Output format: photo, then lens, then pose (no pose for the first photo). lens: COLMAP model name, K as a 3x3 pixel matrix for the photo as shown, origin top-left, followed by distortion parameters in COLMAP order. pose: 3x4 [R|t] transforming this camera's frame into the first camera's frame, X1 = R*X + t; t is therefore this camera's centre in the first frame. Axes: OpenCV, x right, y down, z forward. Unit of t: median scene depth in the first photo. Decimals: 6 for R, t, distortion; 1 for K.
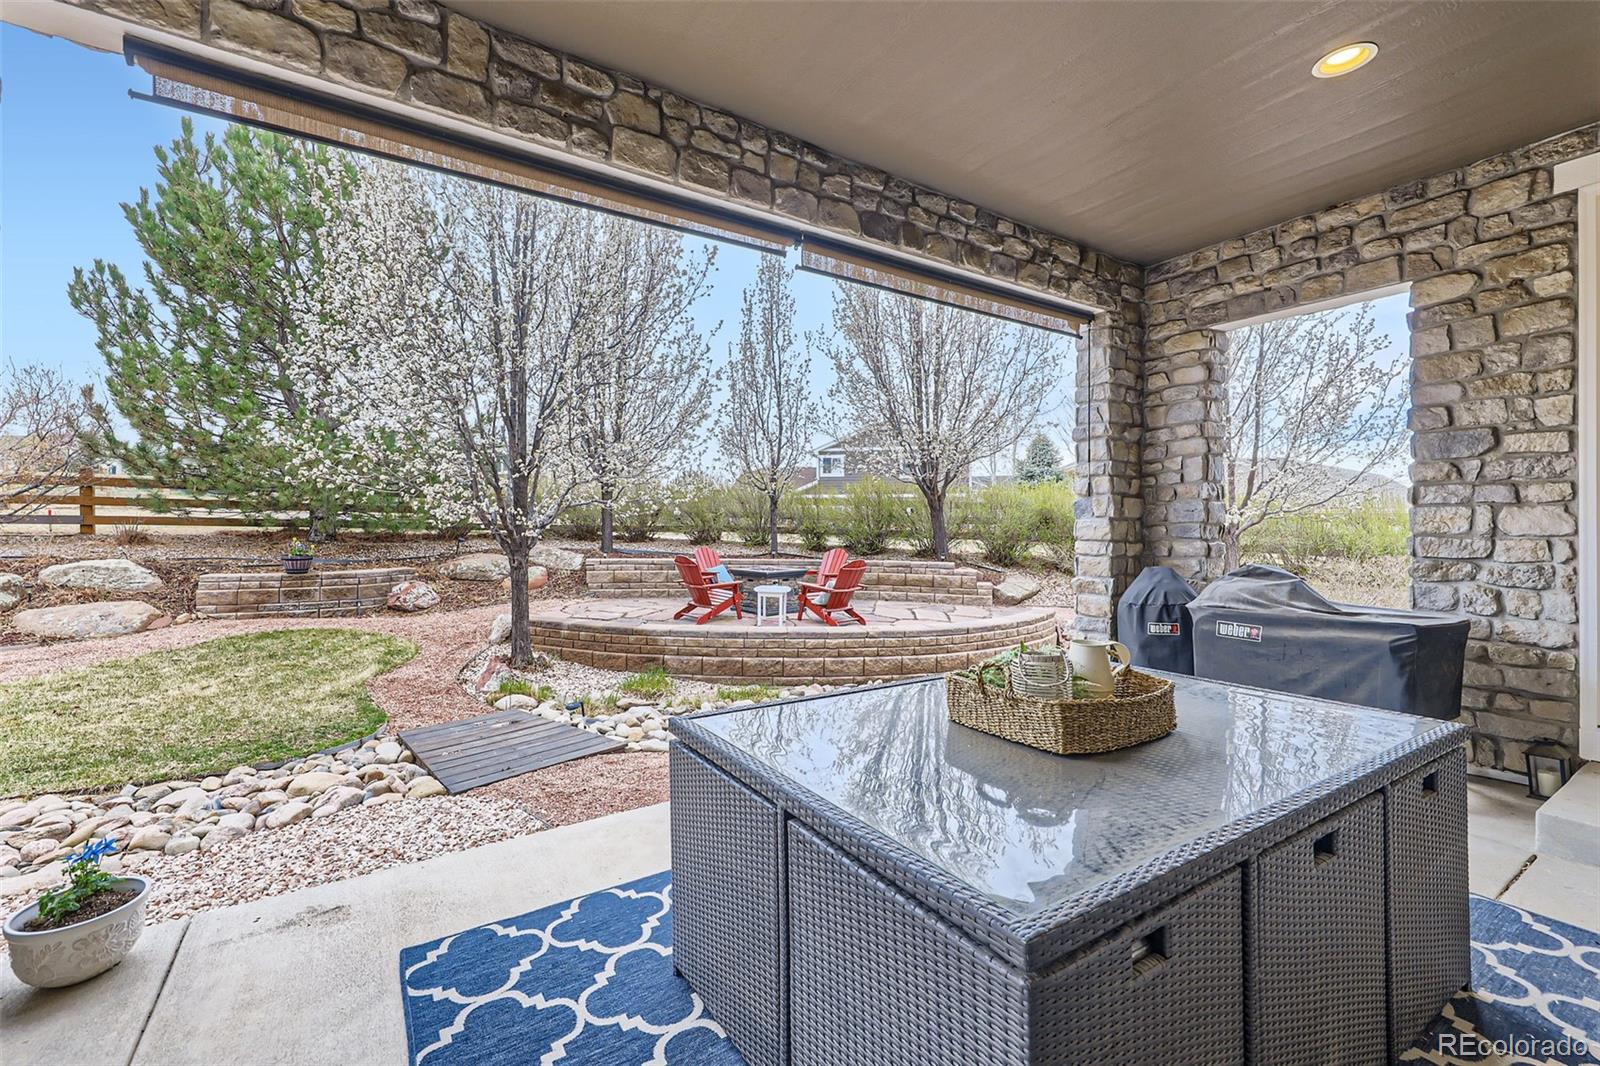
lens RADIAL K [[647.8, 0, 787.8], [0, 647.8, 522.8], [0, 0, 1]] dist [0.004953, -0.000007]
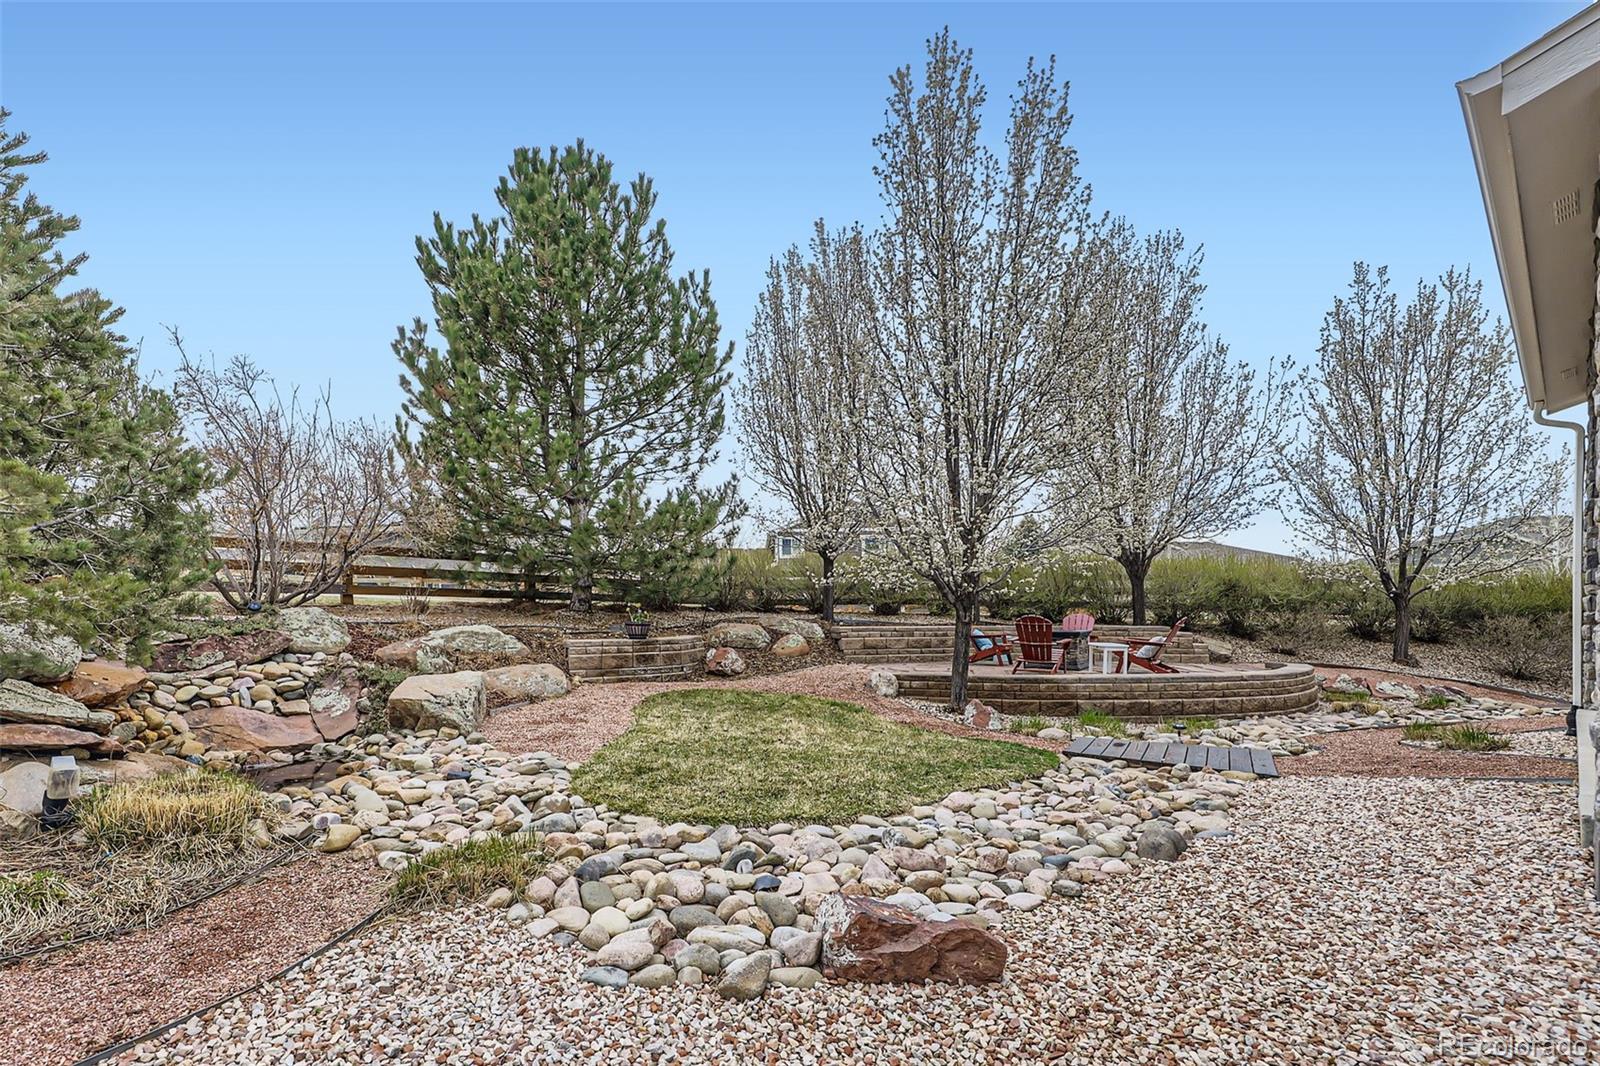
lens RADIAL K [[647.8, 0, 809.4], [0, 647.8, 605.8], [0, 0, 1]] dist [0.004953, -0.000007]
pose [[0.988210, -0.004453, 0.153042, -0.654635], [0.005094, 0.999980, -0.003793, 0.031629], [-0.153022, 0.004528, 0.988212, -0.044751]]
